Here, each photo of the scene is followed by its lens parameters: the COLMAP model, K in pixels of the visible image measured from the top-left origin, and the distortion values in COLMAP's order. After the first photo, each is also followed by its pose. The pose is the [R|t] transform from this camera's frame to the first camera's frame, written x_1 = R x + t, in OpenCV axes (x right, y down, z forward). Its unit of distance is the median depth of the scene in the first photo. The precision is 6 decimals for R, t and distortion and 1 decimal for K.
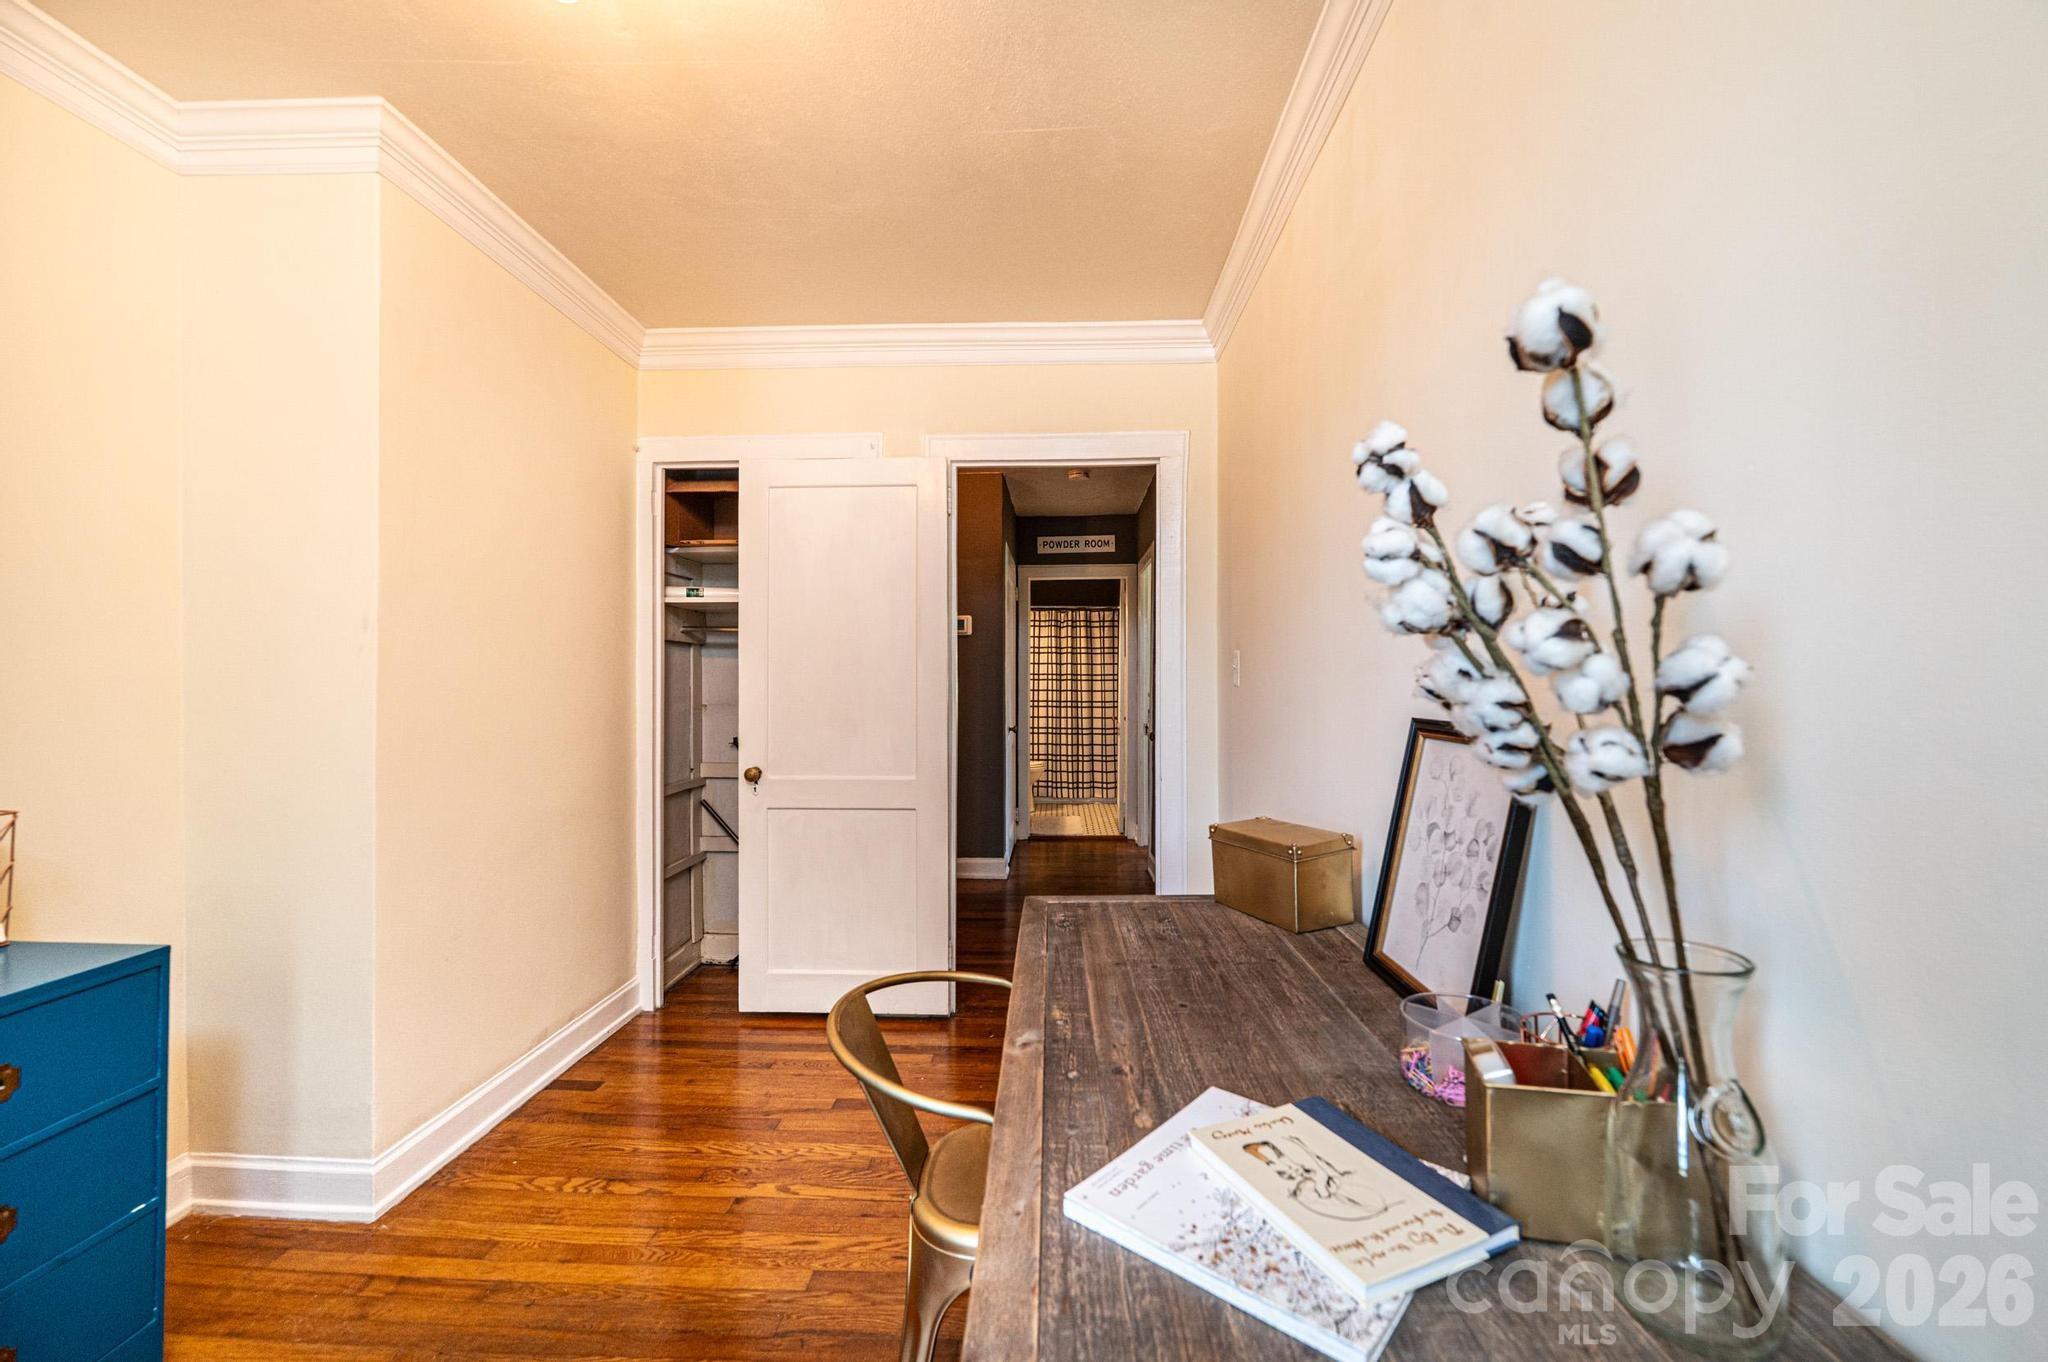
lens RADIAL K [[811.2, 0, 1024.3], [0, 811.2, 680.2], [0, 0, 1]] dist [-0.003091, 0.000093]
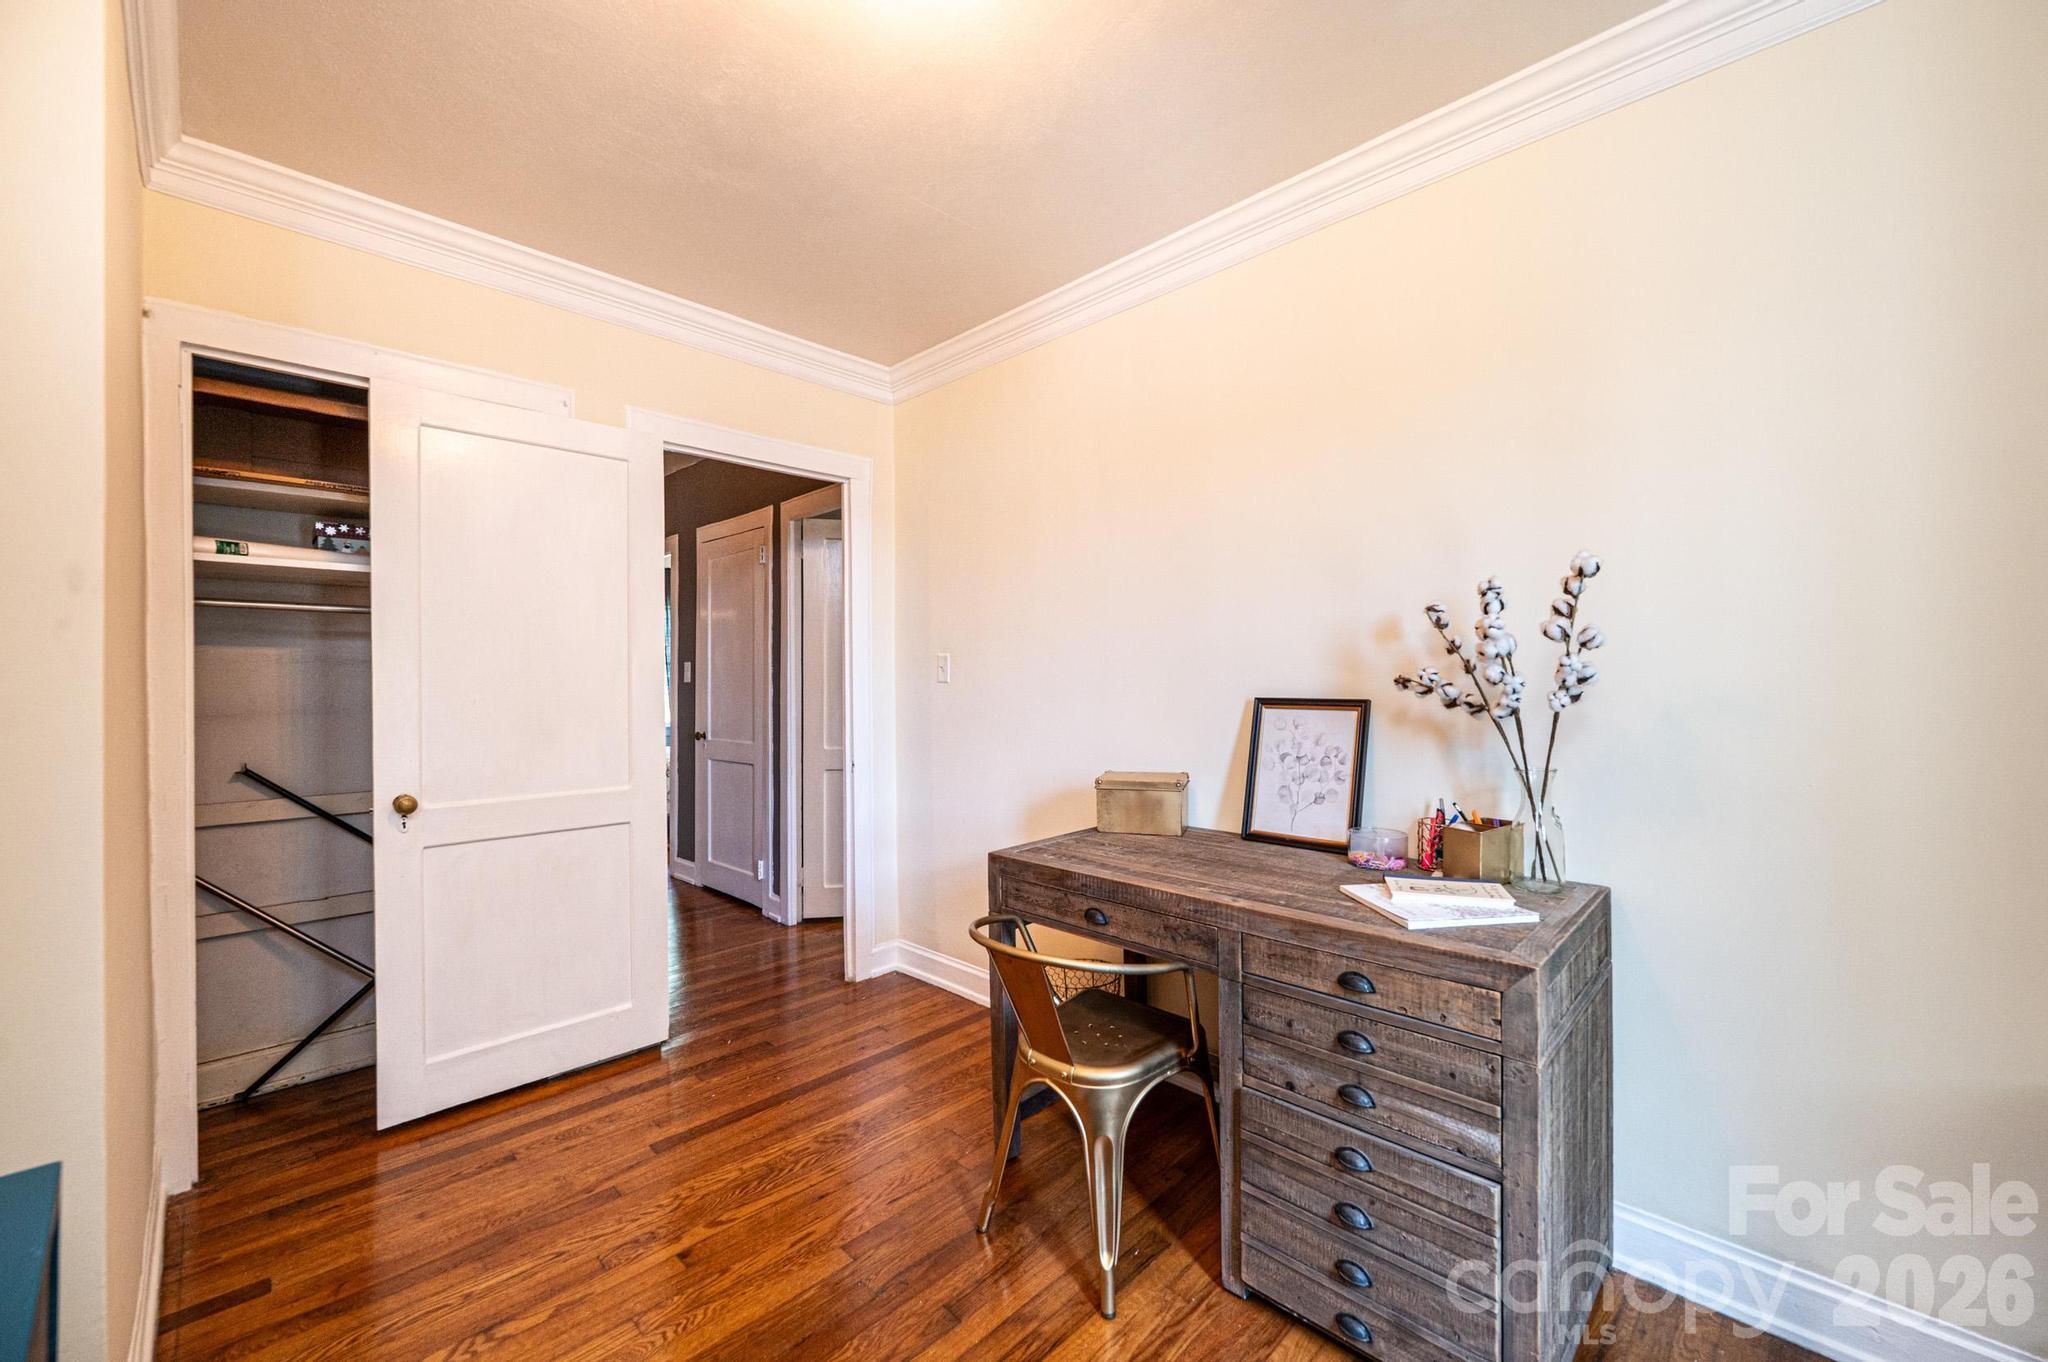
lens RADIAL K [[811.2, 0, 1024.9], [0, 811.2, 680.4], [0, 0, 1]] dist [-0.003091, 0.000093]
pose [[0.675959, -0.003522, 0.736931, -0.493358], [0.003110, 0.999993, 0.001926, 0.001724], [-0.736933, 0.000990, 0.675965, 0.071461]]
